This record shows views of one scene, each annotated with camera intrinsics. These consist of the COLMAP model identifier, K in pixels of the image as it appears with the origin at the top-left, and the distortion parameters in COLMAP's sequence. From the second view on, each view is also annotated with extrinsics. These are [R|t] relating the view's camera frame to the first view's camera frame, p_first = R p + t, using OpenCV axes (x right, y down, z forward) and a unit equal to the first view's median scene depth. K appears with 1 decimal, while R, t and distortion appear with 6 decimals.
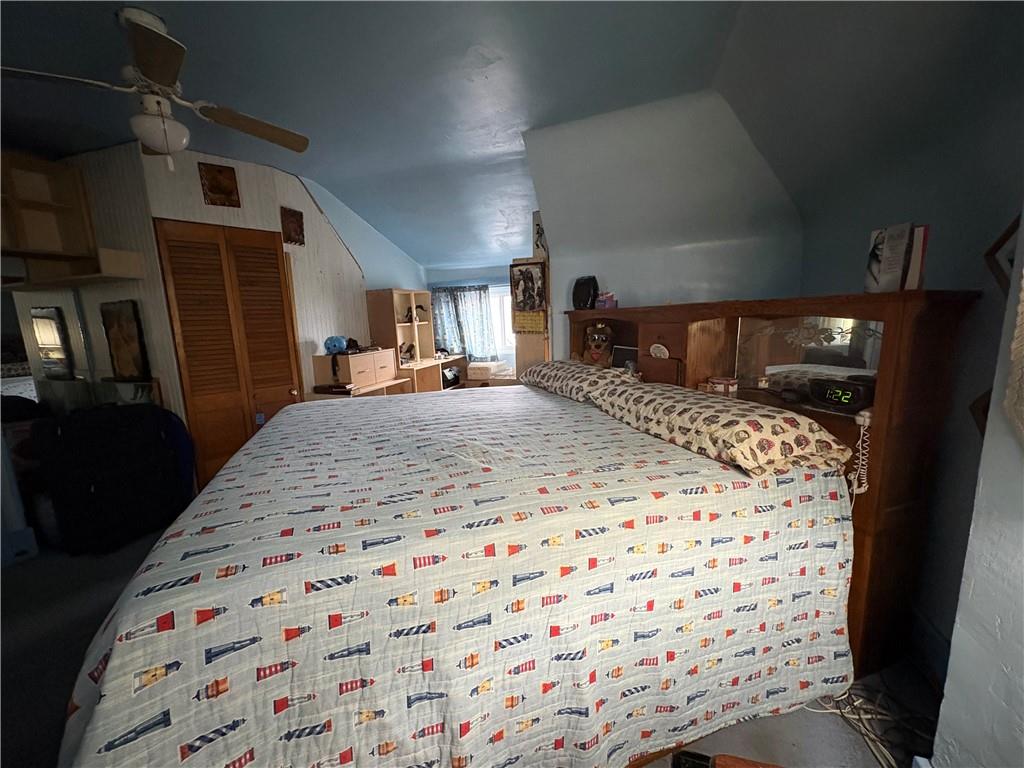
lens RADIAL K [[407.8, 0, 512.0], [0, 407.8, 384.0], [0, 0, 1]] dist [0.001735, 0.000038]
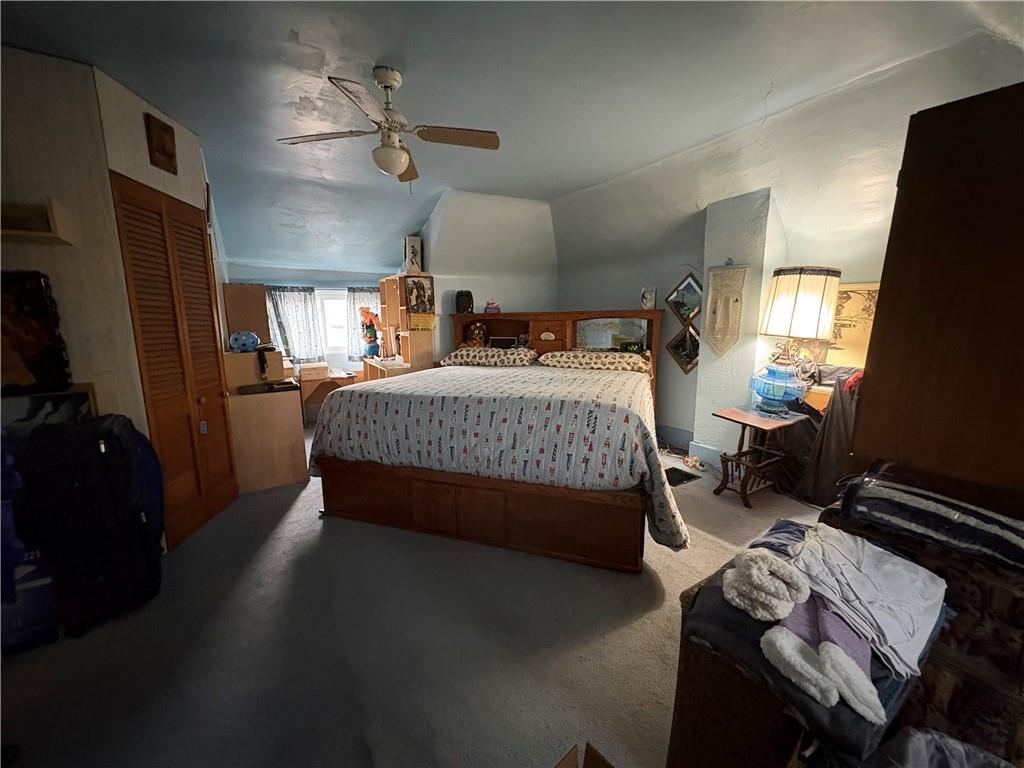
lens RADIAL K [[407.8, 0, 512.0], [0, 407.8, 384.0], [0, 0, 1]] dist [0.001735, 0.000038]
pose [[0.630340, -0.093600, 0.770655, -0.882617], [0.118074, 0.992715, 0.023995, 0.052732], [-0.767287, 0.075869, 0.636800, -0.030130]]
